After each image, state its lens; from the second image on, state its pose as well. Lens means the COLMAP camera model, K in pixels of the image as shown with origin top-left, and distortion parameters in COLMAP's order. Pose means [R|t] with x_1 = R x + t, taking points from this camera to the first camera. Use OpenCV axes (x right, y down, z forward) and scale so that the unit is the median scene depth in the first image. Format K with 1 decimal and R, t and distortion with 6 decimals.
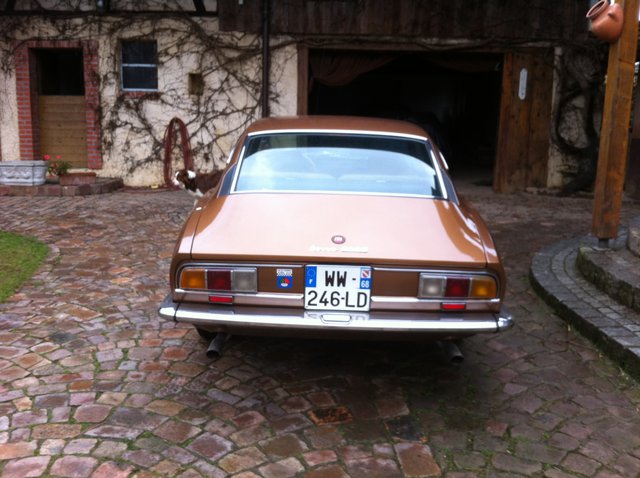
lens RADIAL K [[608.7, 0, 322.7], [0, 608.7, 240.1], [0, 0, 1]] dist [0.080601, -0.314300]
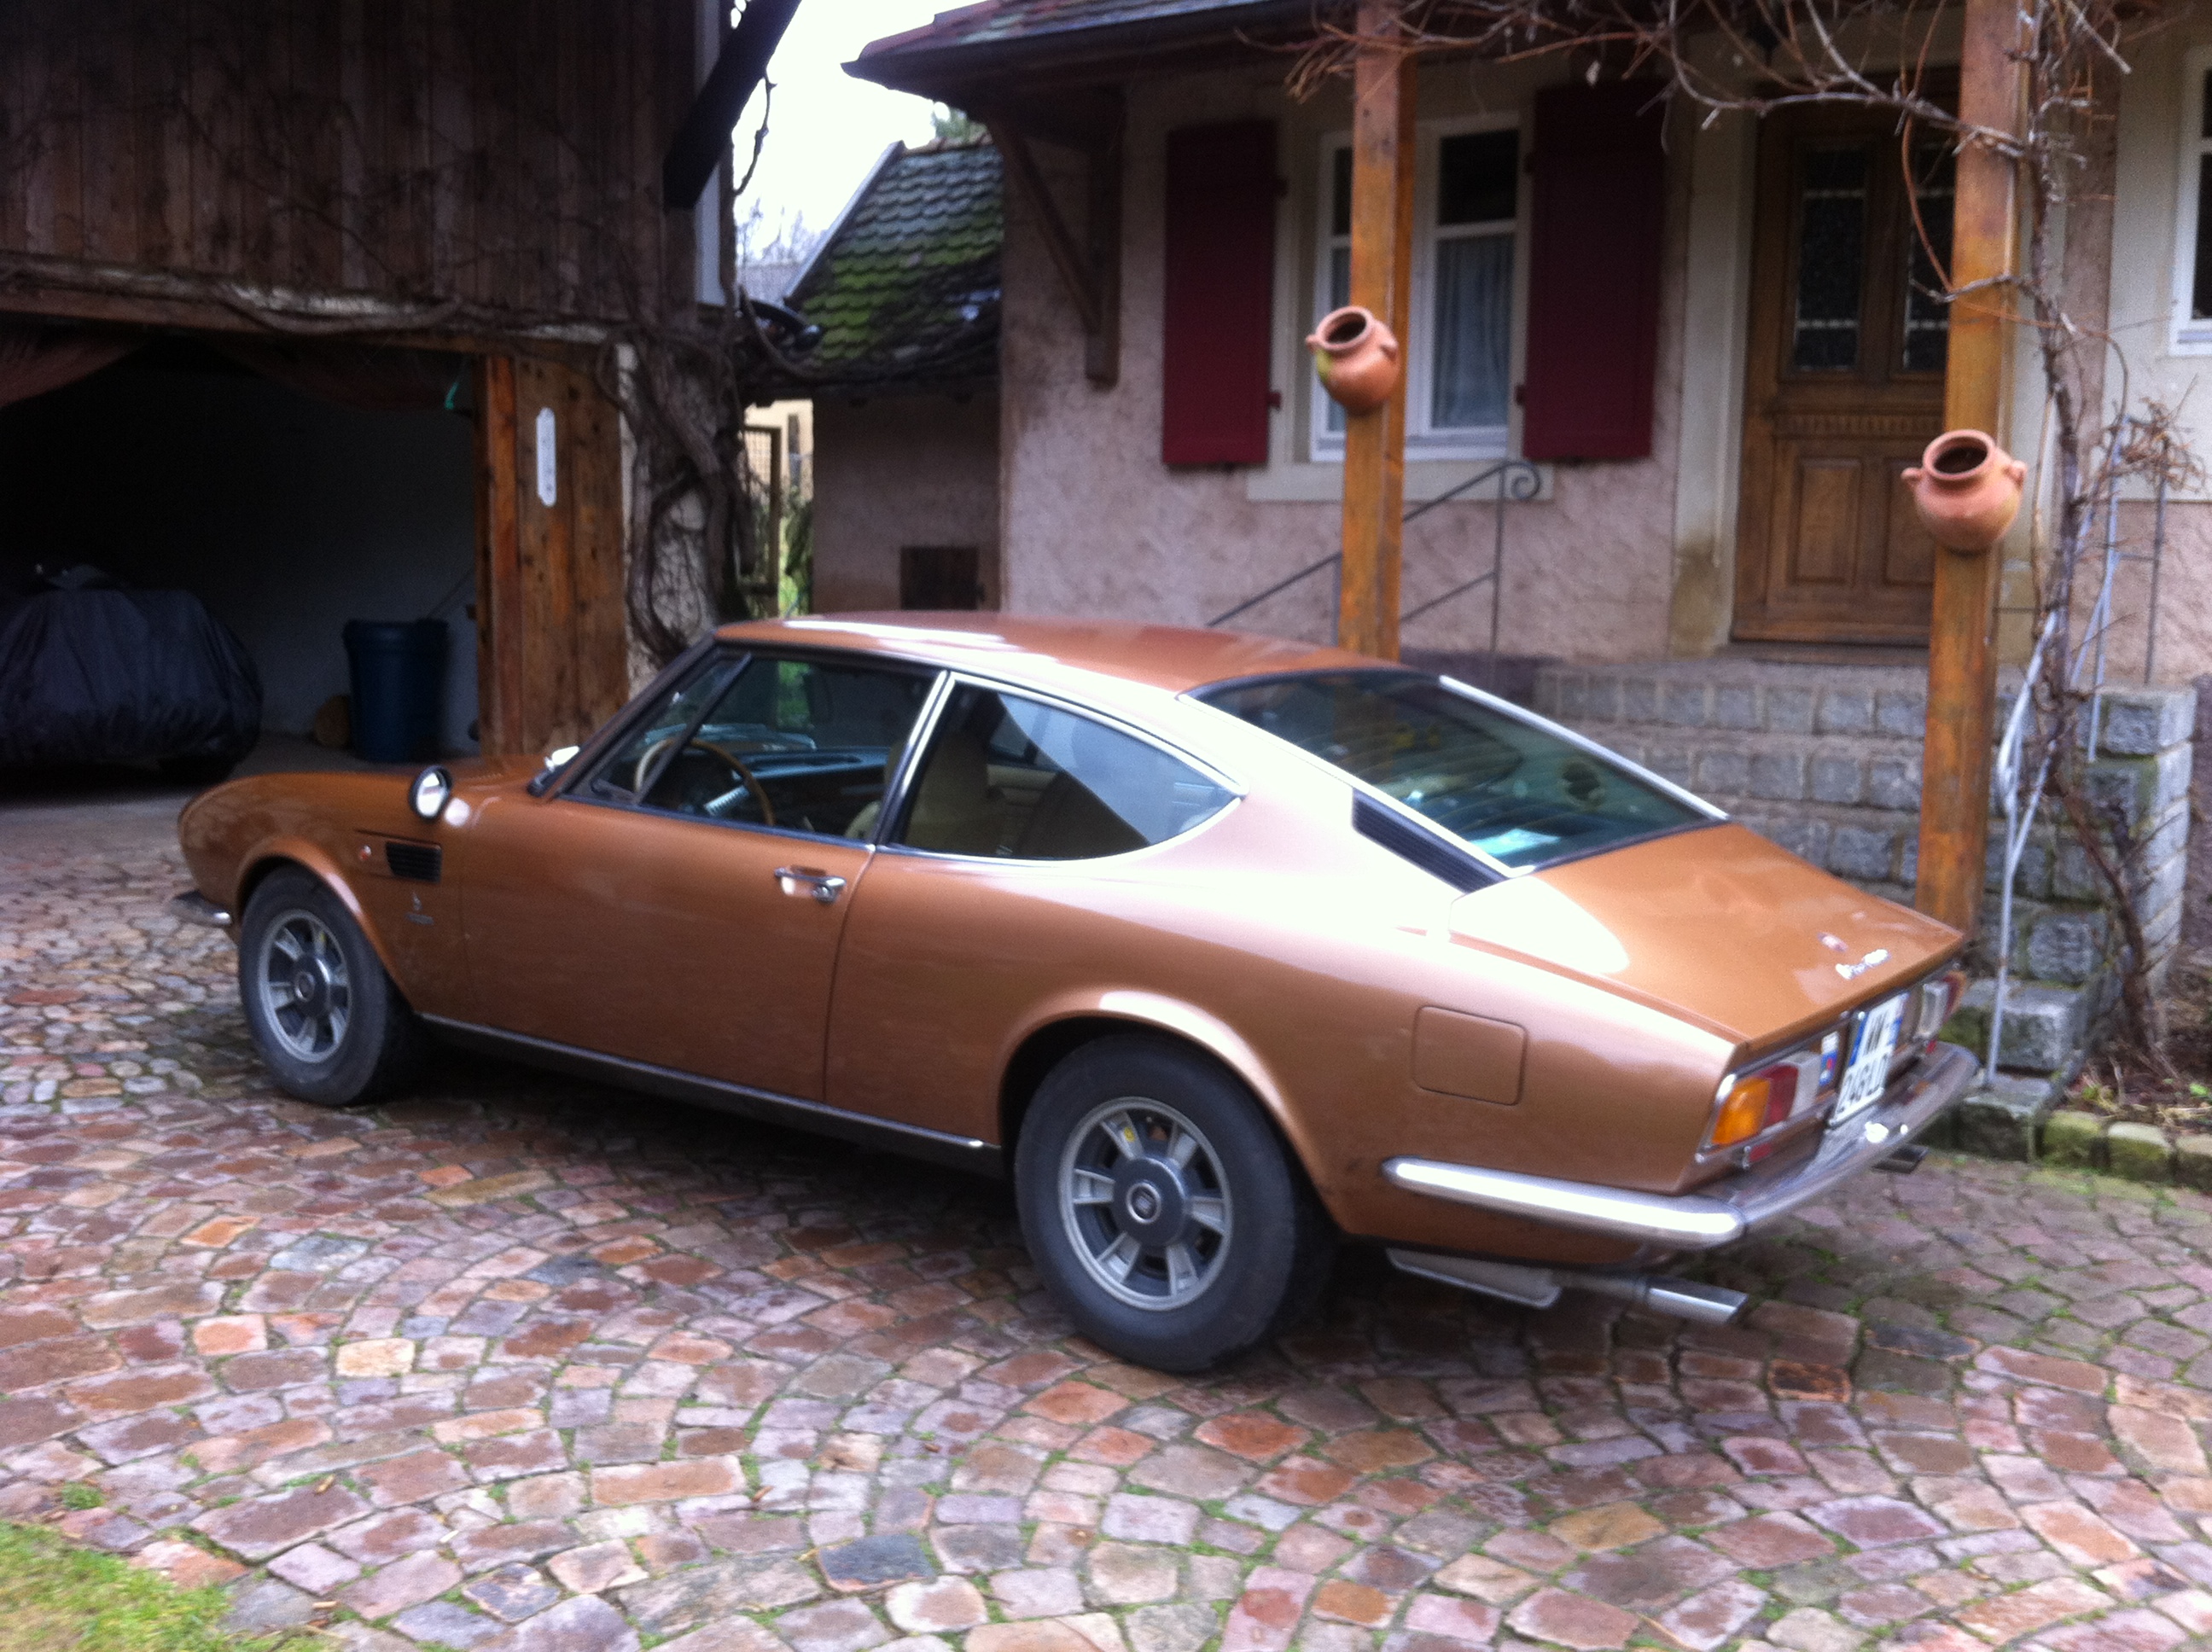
lens RADIAL K [[2103.6, 0, 1115.2], [0, 2103.6, 829.7], [0, 0, 1]] dist [0.080601, -0.314300]
pose [[0.584560, -0.118976, 0.802580, -0.957776], [0.157187, 0.987056, 0.031836, -0.135909], [-0.795979, 0.107545, 0.595694, 0.354250]]
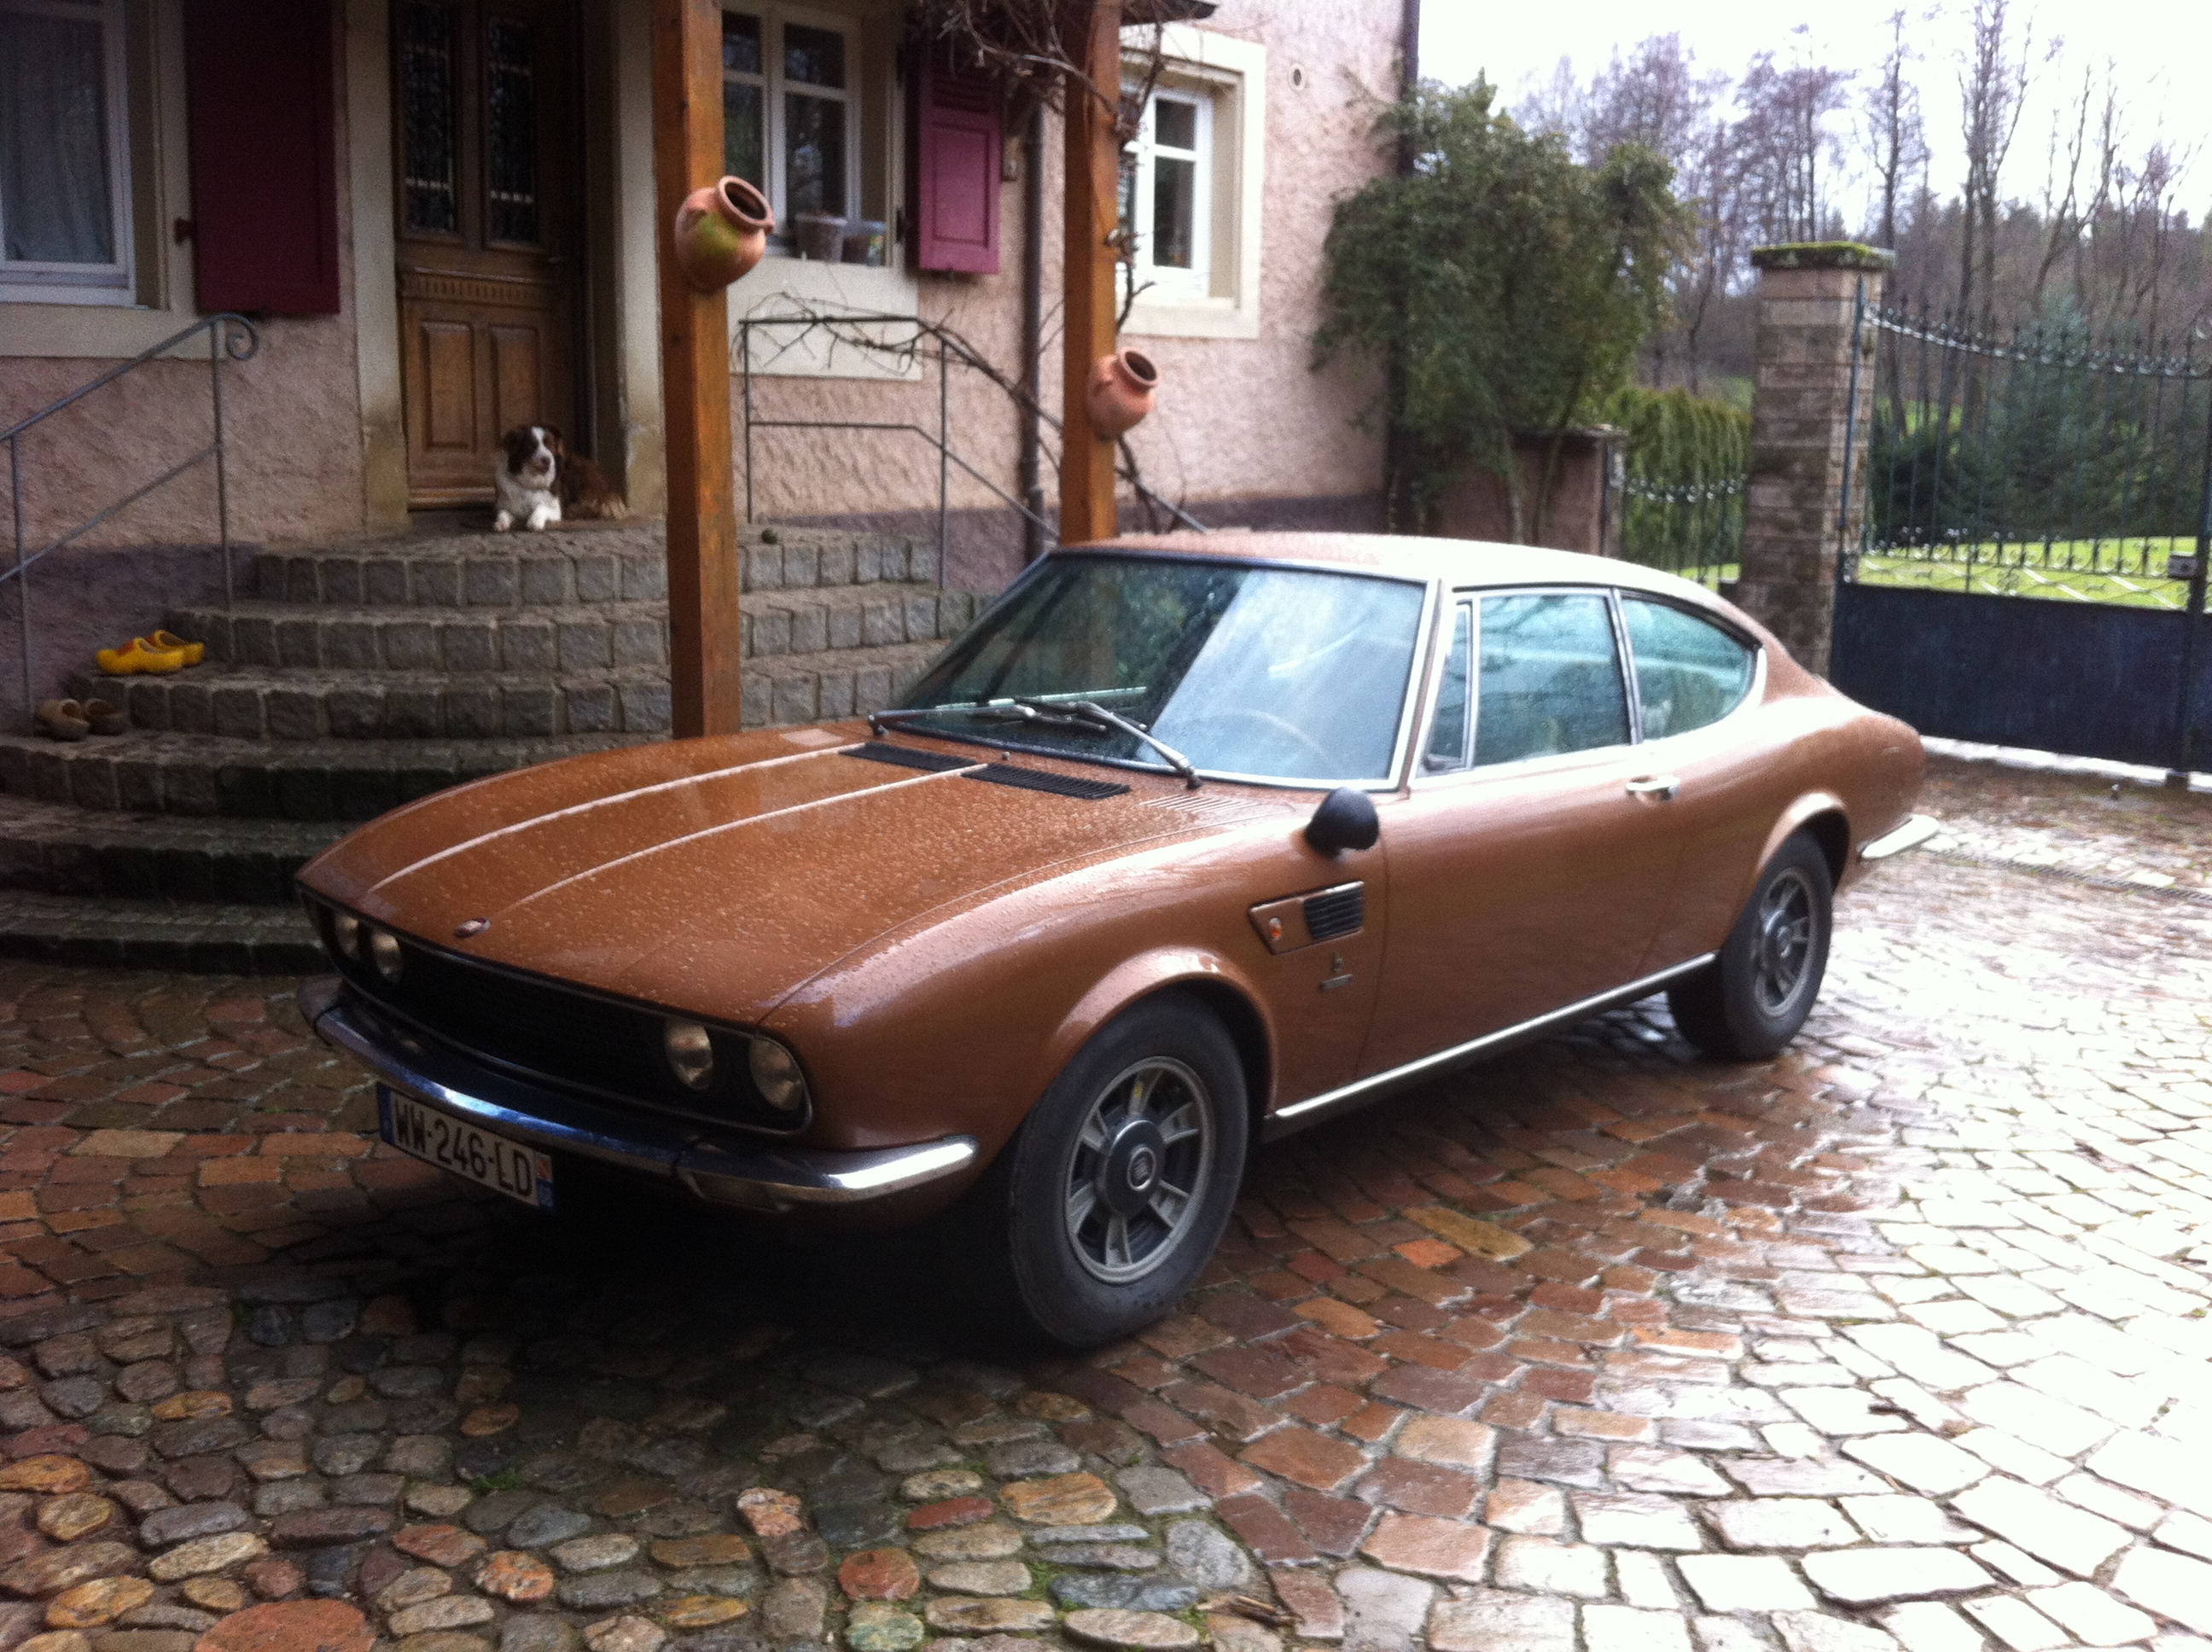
lens RADIAL K [[2096.8, 0, 1106.5], [0, 2096.8, 756.2], [0, 0, 1]] dist [0.114110, -0.310833]
pose [[-0.742775, -0.154895, 0.651377, -0.750441], [0.090915, 0.940528, 0.327325, -0.554291], [-0.663339, 0.302348, -0.684519, 2.177736]]
